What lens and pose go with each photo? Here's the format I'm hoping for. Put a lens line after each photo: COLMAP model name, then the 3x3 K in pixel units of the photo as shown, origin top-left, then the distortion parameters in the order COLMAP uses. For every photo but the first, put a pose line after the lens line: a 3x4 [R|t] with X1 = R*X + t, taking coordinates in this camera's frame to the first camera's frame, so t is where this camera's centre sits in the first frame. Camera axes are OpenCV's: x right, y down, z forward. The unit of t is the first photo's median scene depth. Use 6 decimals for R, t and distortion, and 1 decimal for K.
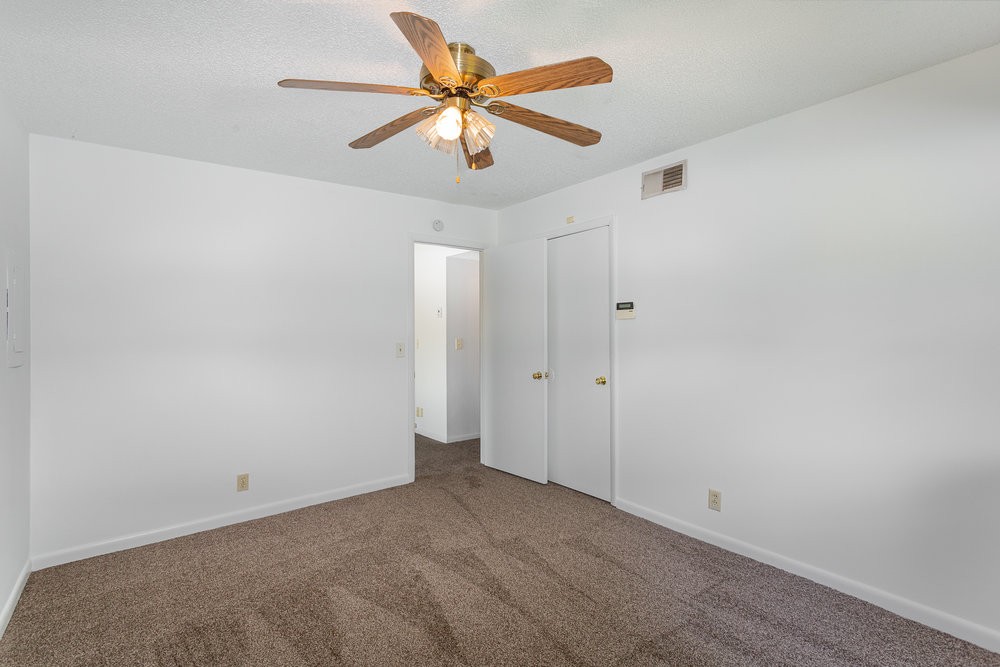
lens RADIAL K [[471.7, 0, 500.7], [0, 471.7, 328.5], [0, 0, 1]] dist [0.003043, 0.003046]
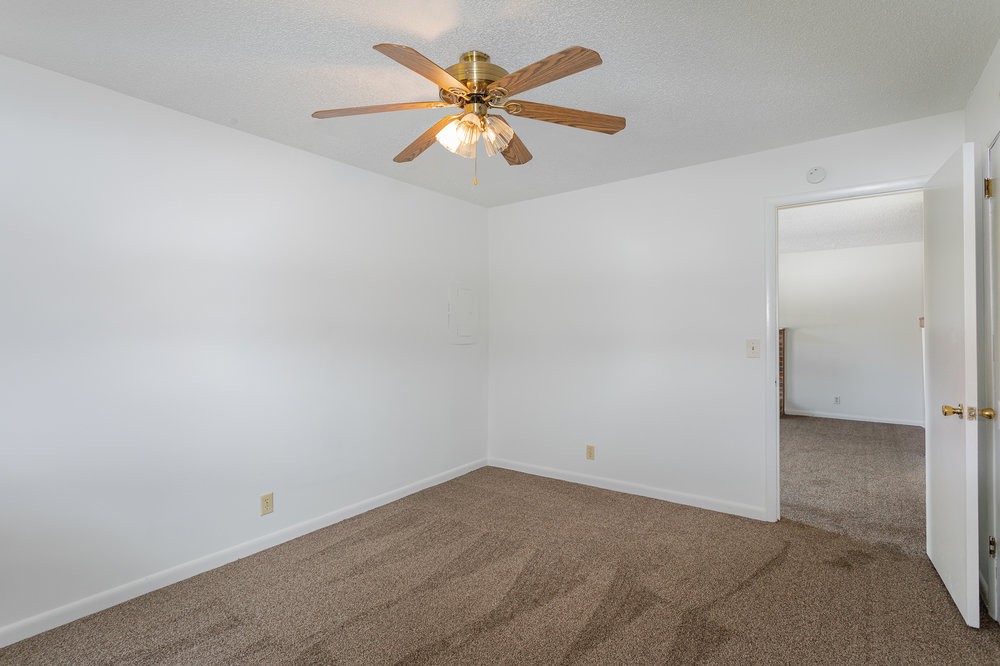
lens RADIAL K [[471.7, 0, 495.5], [0, 471.7, 330.5], [0, 0, 1]] dist [0.003043, 0.003046]
pose [[0.272184, 0.007756, -0.962214, 0.461224], [0.006385, 0.999931, 0.009866, 0.002994], [0.962224, -0.008829, 0.272116, 0.387517]]
